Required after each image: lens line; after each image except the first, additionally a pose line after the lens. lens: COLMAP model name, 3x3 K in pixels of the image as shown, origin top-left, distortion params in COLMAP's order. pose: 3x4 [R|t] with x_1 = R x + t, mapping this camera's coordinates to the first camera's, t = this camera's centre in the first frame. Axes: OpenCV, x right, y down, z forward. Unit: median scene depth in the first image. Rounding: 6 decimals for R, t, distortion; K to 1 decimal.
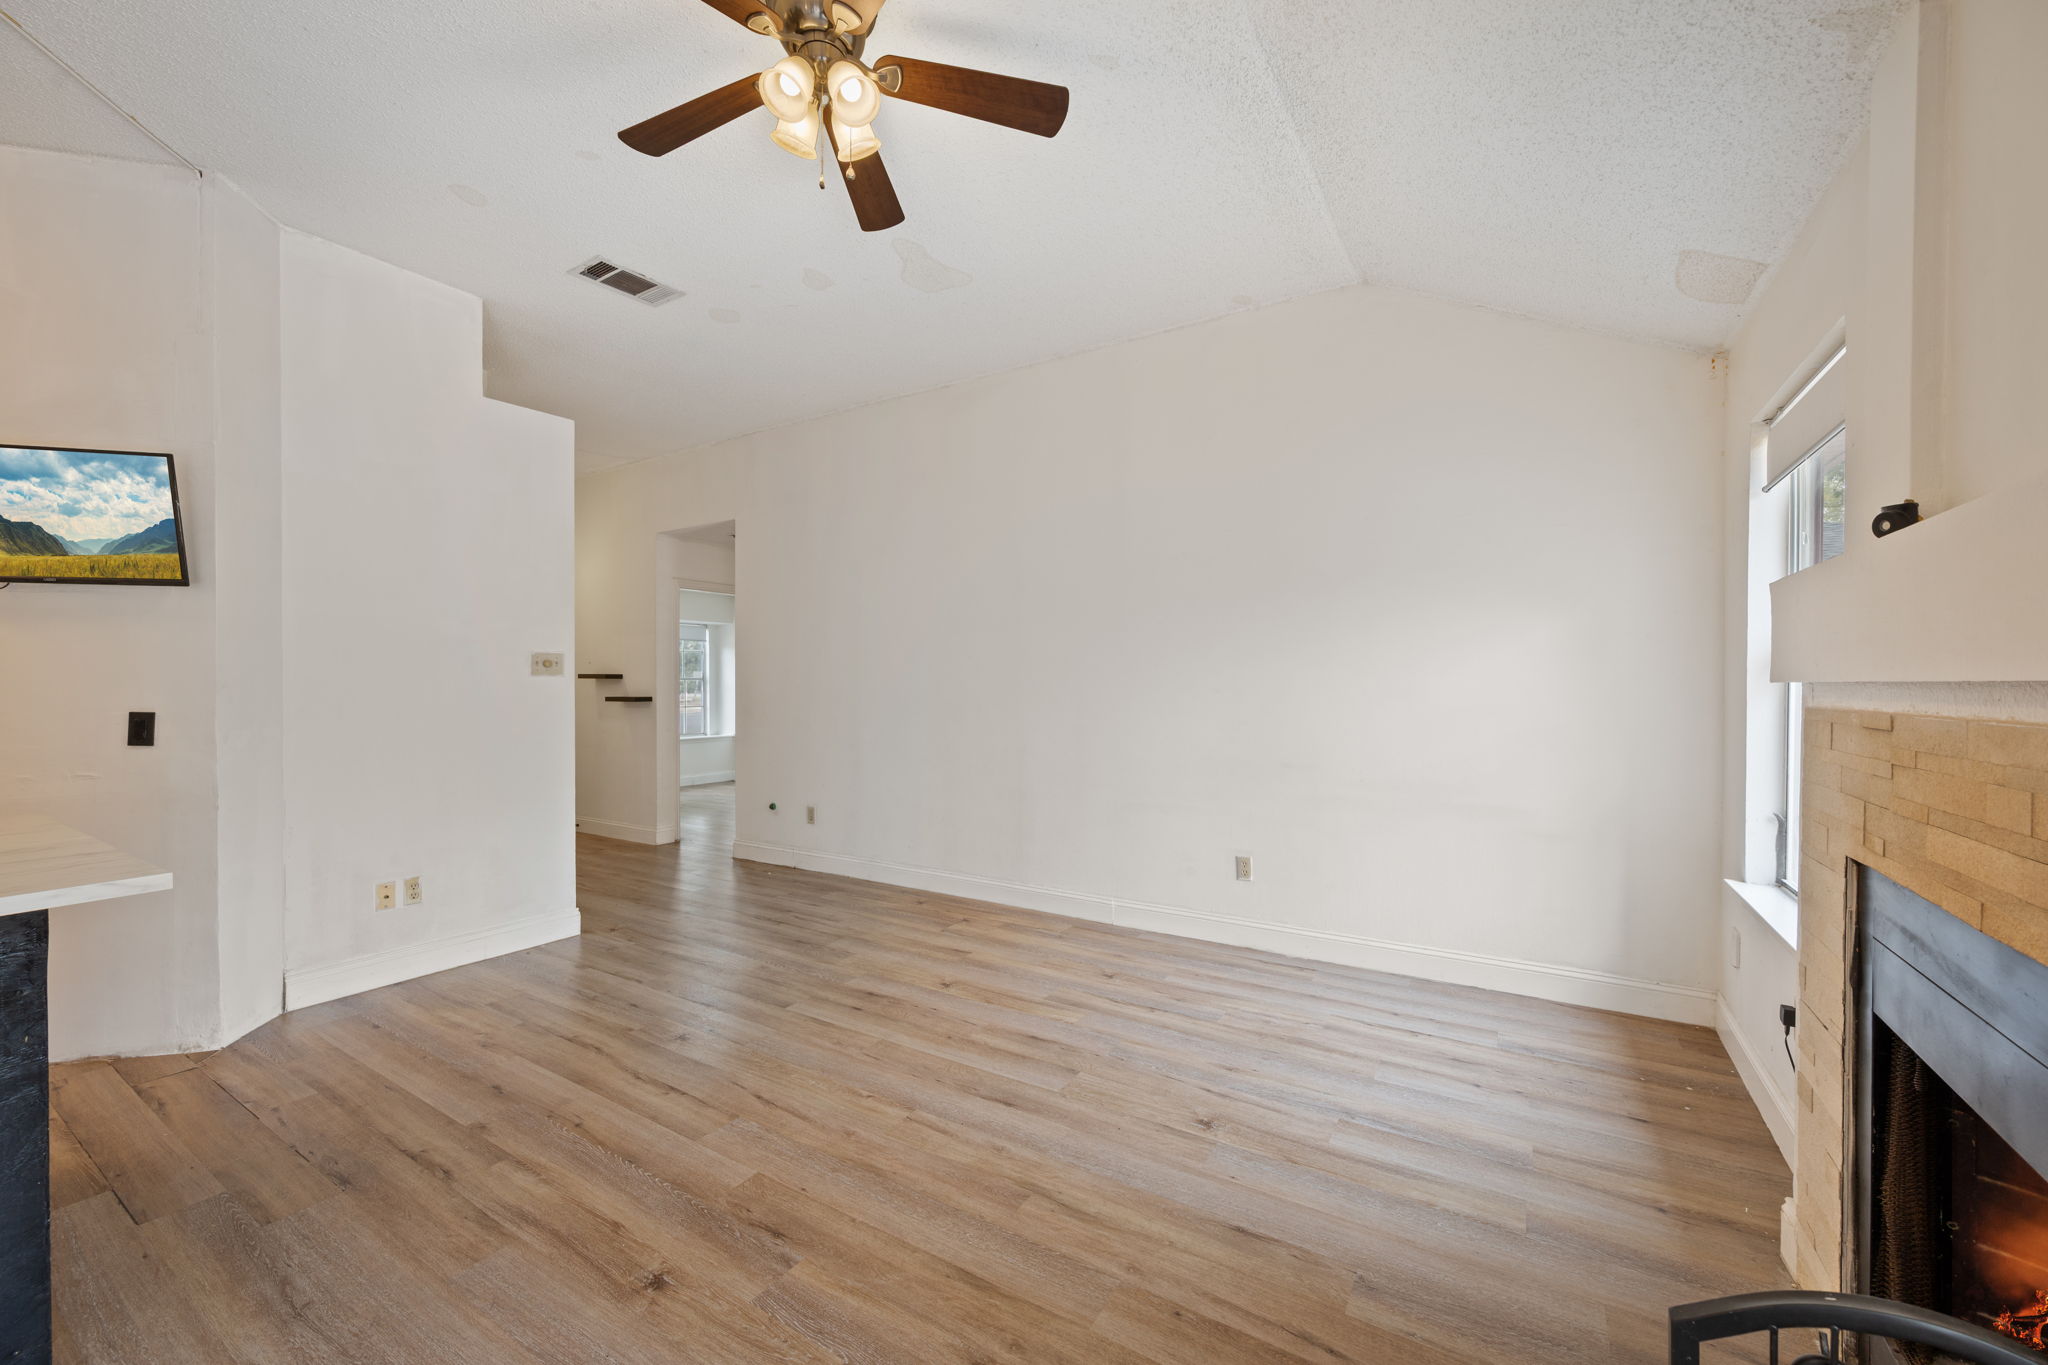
lens RADIAL K [[800.3, 0, 1031.0], [0, 800.3, 682.1], [0, 0, 1]] dist [-0.002407, -0.000679]
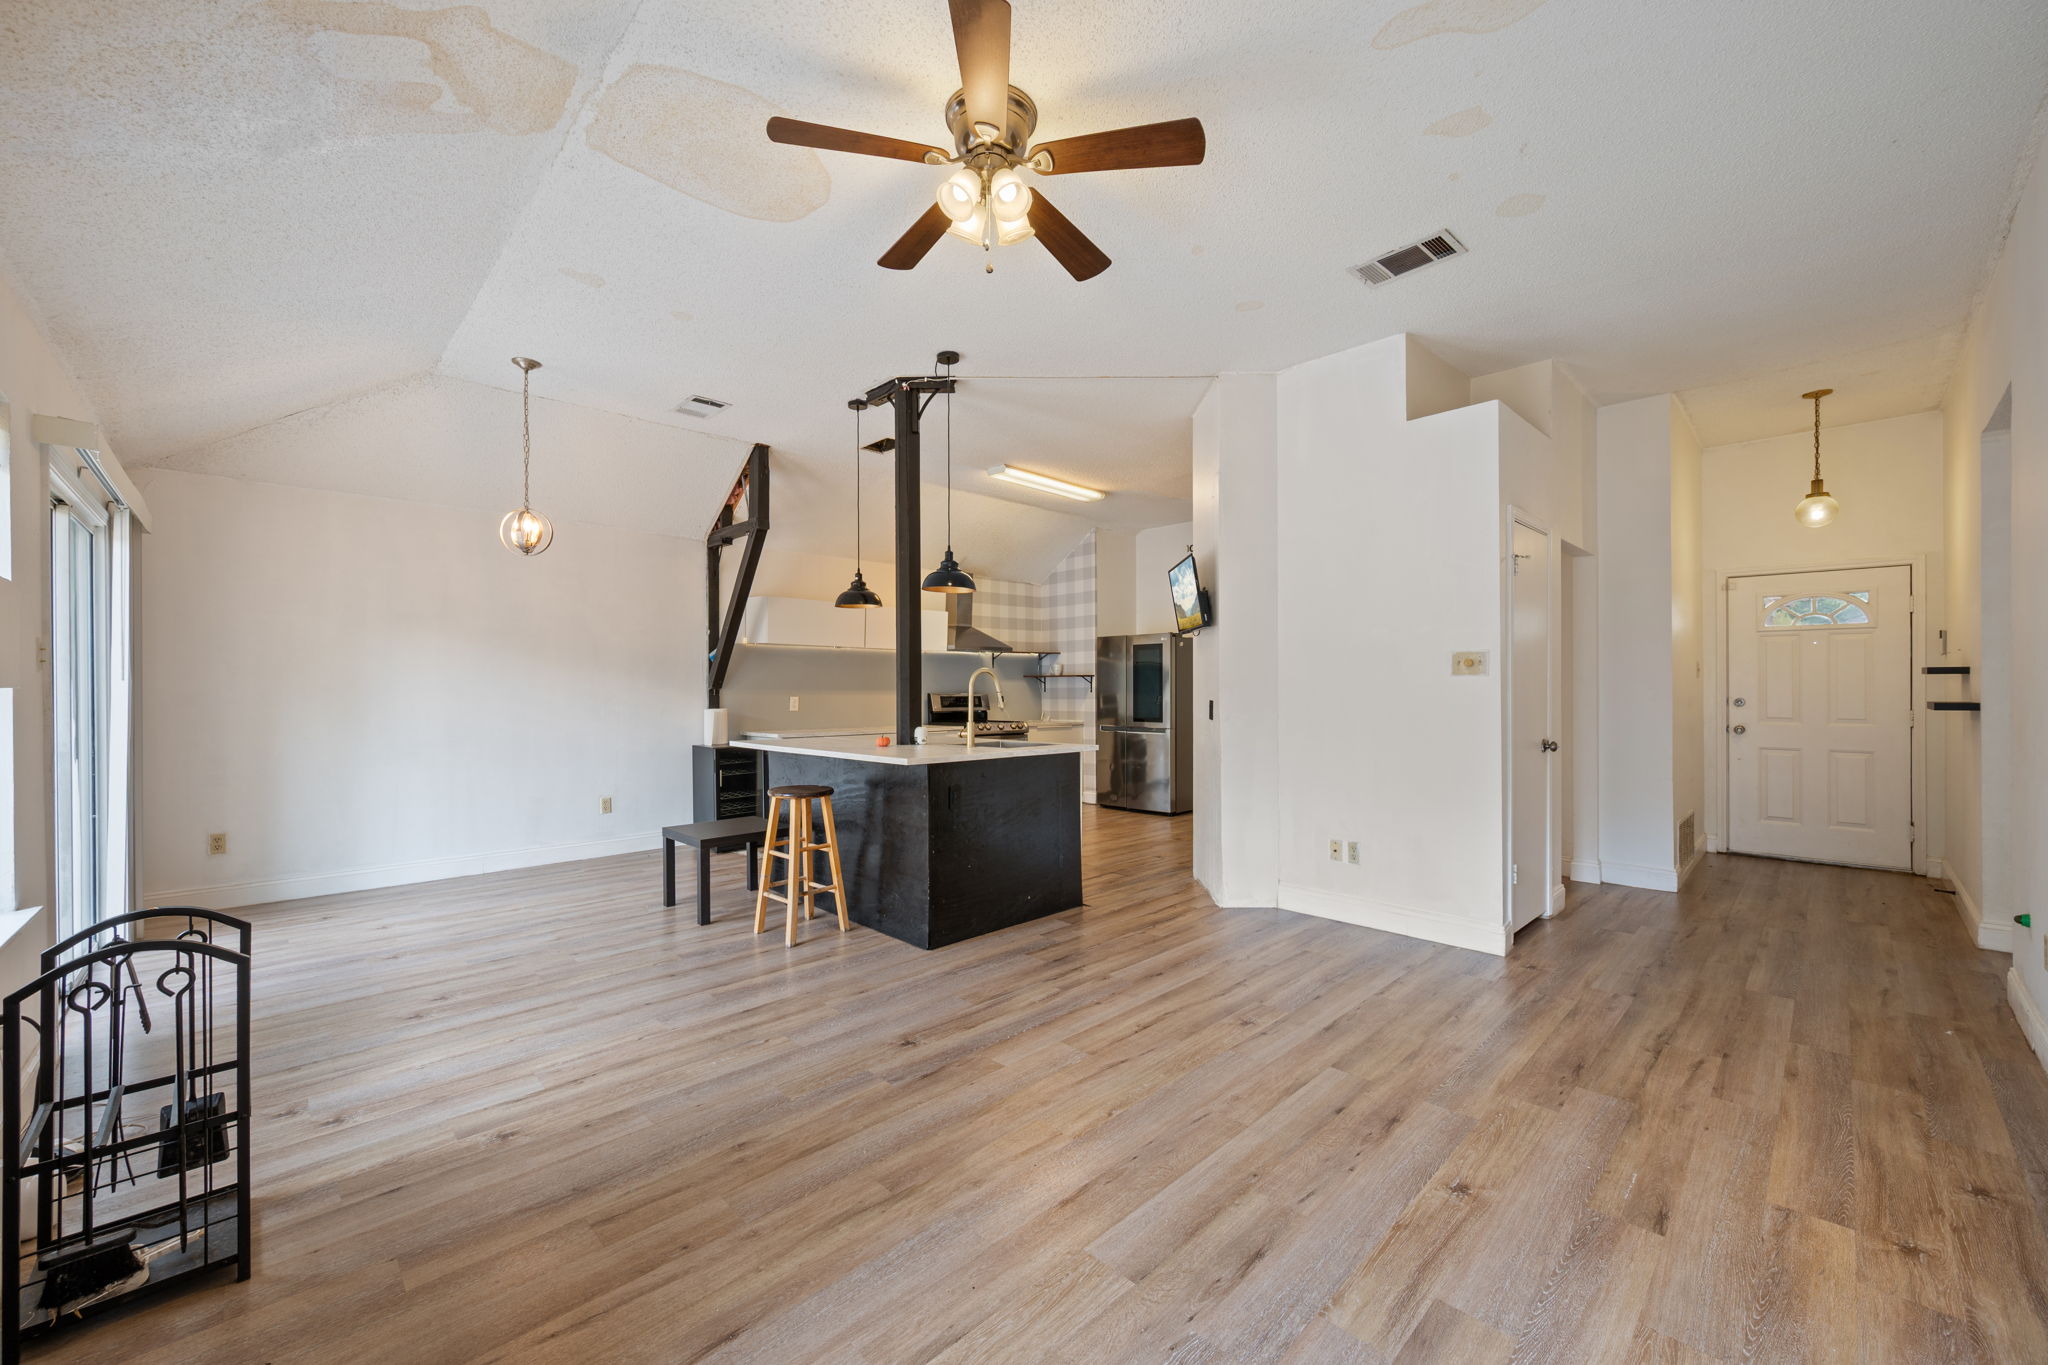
lens RADIAL K [[800.3, 0, 1027.6], [0, 800.3, 689.7], [0, 0, 1]] dist [-0.002407, -0.000679]
pose [[-0.244487, 0.009269, -0.969608, 0.692297], [0.005229, 0.999952, 0.008240, -0.002423], [0.969639, -0.003055, -0.244523, 1.049796]]
